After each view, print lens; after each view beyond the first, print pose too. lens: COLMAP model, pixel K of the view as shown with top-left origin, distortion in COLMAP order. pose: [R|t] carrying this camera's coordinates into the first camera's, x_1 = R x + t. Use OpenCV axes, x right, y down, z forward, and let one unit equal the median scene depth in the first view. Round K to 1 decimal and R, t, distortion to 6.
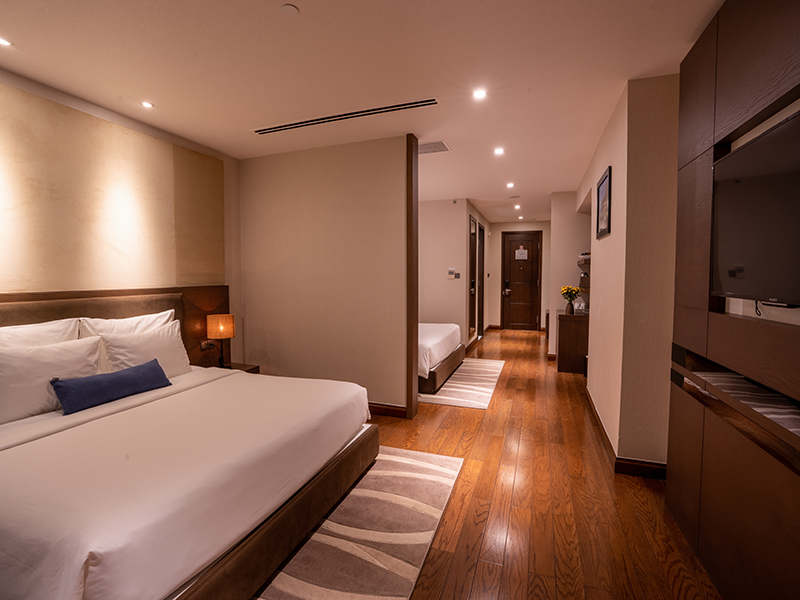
lens RADIAL K [[372.9, 0, 394.7], [0, 372.9, 300.7], [0, 0, 1]] dist [-0.060737, 0.020686]
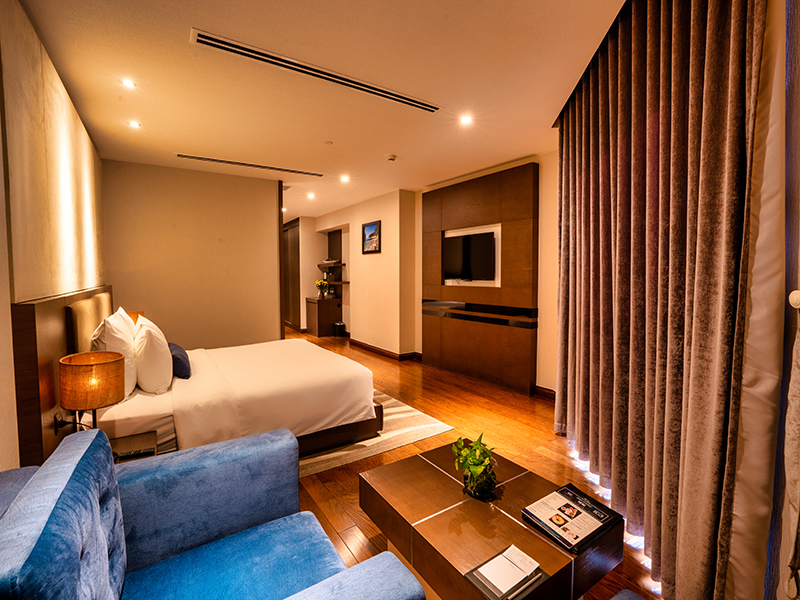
lens RADIAL K [[372.9, 0, 398.1], [0, 372.9, 299.7], [0, 0, 1]] dist [-0.060737, 0.020686]
pose [[0.579797, -0.057135, 0.812755, -1.238639], [0.058565, 0.997880, 0.028370, 0.028927], [-0.812653, 0.031150, 0.581914, -0.330162]]
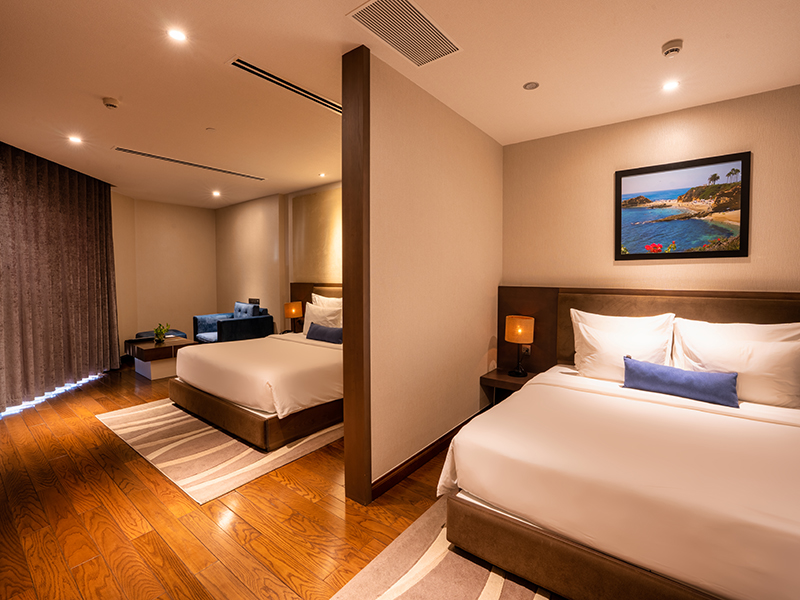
lens RADIAL K [[372.9, 0, 403.0], [0, 372.9, 296.6], [0, 0, 1]] dist [-0.060737, 0.020686]
pose [[-0.285071, 0.052743, -0.957054, 0.877598], [-0.065830, 0.995050, 0.074445, -0.118416], [0.956243, 0.084225, -0.280188, 1.777983]]
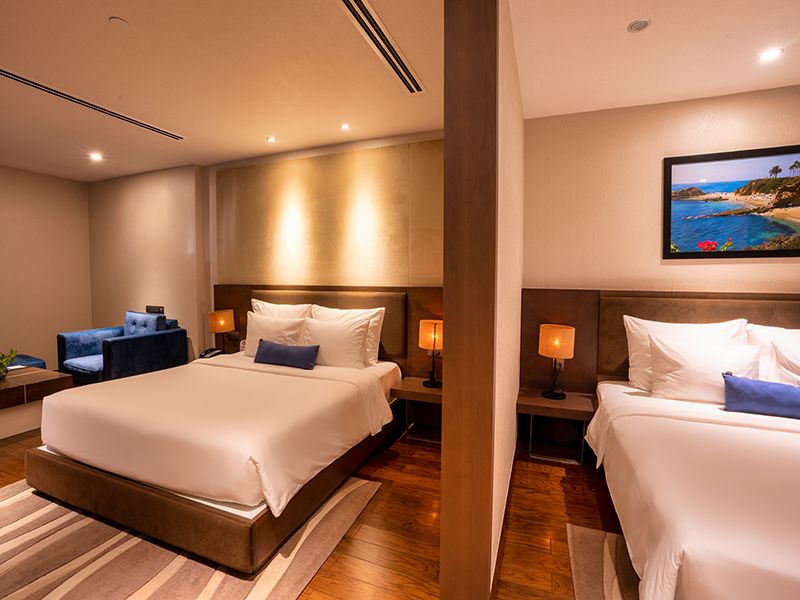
lens RADIAL K [[372.9, 0, 405.0], [0, 372.9, 295.1], [0, 0, 1]] dist [-0.060737, 0.020686]
pose [[-0.002670, 0.050832, -0.998704, 0.563223], [-0.071357, 0.996152, 0.050893, -0.088113], [0.997447, 0.071400, 0.000968, 1.336879]]
